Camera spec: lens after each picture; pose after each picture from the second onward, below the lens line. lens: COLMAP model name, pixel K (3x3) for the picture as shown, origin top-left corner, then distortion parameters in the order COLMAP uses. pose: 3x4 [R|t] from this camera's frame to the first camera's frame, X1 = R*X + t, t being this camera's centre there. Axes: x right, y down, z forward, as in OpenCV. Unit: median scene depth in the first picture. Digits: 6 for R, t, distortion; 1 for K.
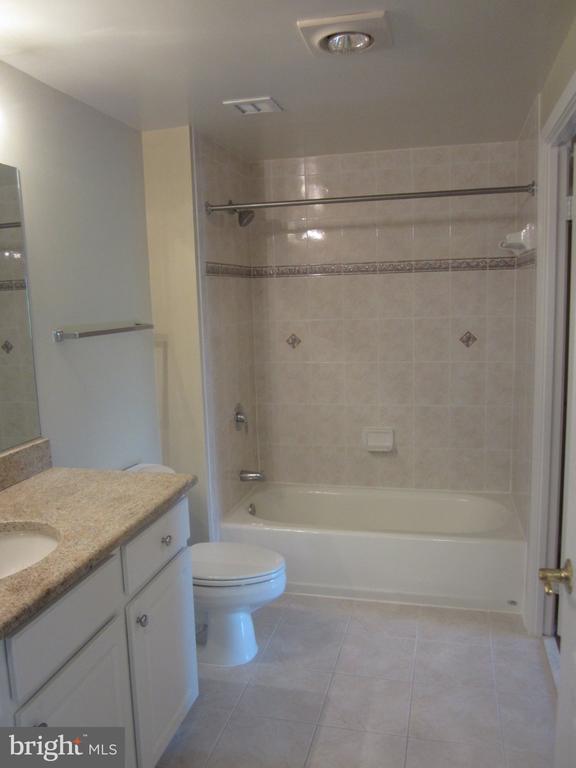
lens RADIAL K [[631.5, 0, 289.7], [0, 631.5, 380.2], [0, 0, 1]] dist [-0.036760, 0.008340]
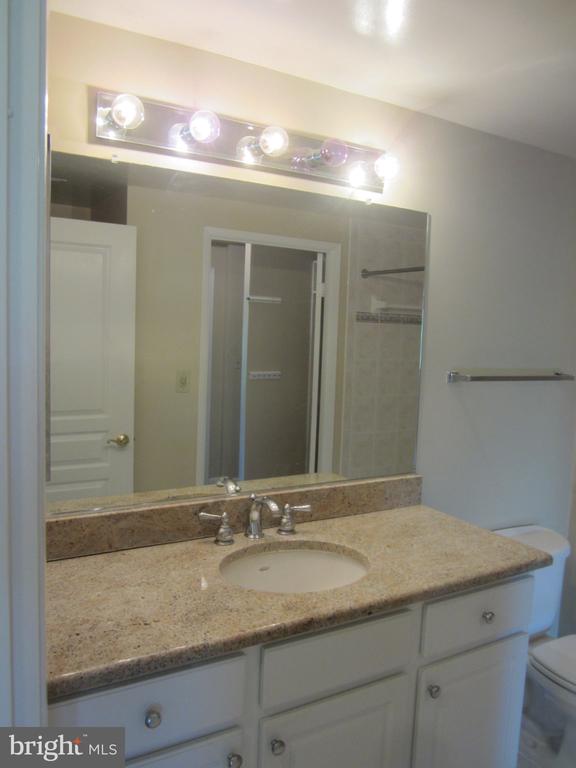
lens RADIAL K [[631.5, 0, 288.8], [0, 631.5, 384.3], [0, 0, 1]] dist [-0.036760, 0.008340]
pose [[0.711903, 0.124245, -0.691199, 0.164337], [-0.158684, 0.987230, 0.014020, -0.036703], [0.684115, 0.099702, 0.722528, 0.117387]]
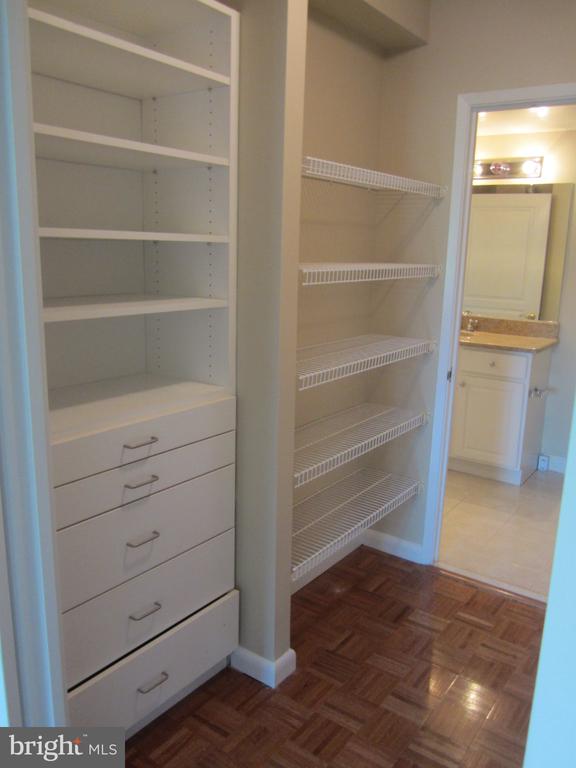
lens RADIAL K [[631.5, 0, 287.2], [0, 631.5, 385.0], [0, 0, 1]] dist [-0.036760, 0.008340]
pose [[-0.361523, 0.222316, -0.905470, 1.882431], [-0.145966, 0.945686, 0.290469, -0.185700], [0.920866, 0.237179, -0.309437, 0.967482]]
